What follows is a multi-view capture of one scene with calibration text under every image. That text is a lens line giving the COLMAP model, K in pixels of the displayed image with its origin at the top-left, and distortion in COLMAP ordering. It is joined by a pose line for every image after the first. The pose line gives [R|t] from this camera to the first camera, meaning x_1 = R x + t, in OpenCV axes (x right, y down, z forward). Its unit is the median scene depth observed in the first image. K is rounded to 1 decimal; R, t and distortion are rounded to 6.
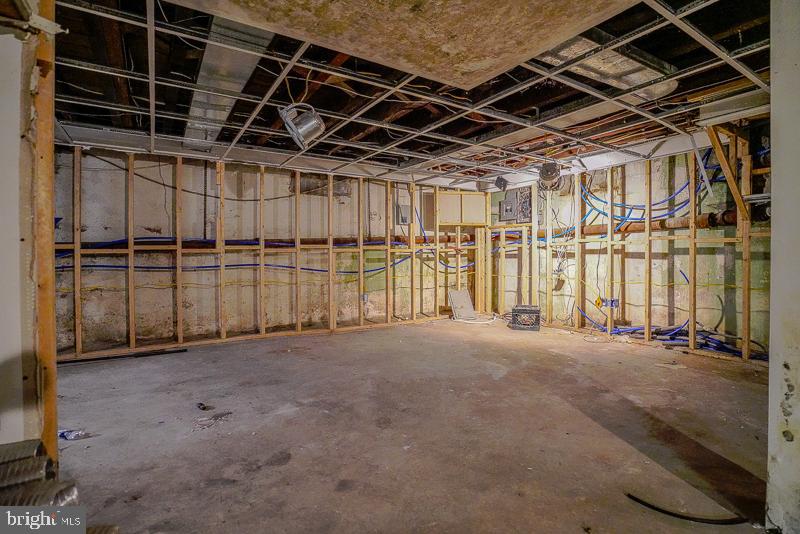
lens RADIAL K [[373.2, 0, 402.9], [0, 373.2, 264.8], [0, 0, 1]] dist [-0.031428, 0.000622]
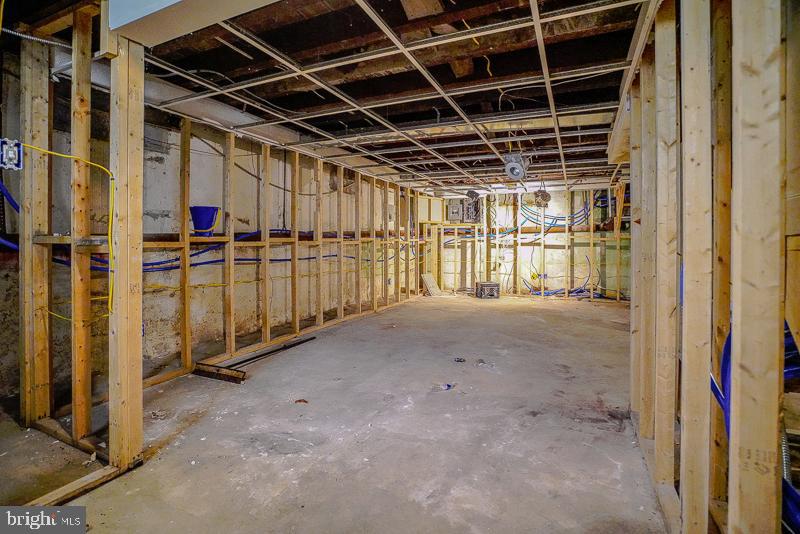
lens RADIAL K [[366.1, 0, 400.4], [0, 366.1, 248.7], [0, 0, 1]] dist [-0.030057, 0.000204]
pose [[0.847522, -0.004150, 0.530745, -0.857565], [0.012207, 0.999857, -0.011674, -0.007024], [-0.530621, 0.016373, 0.847451, -0.018825]]
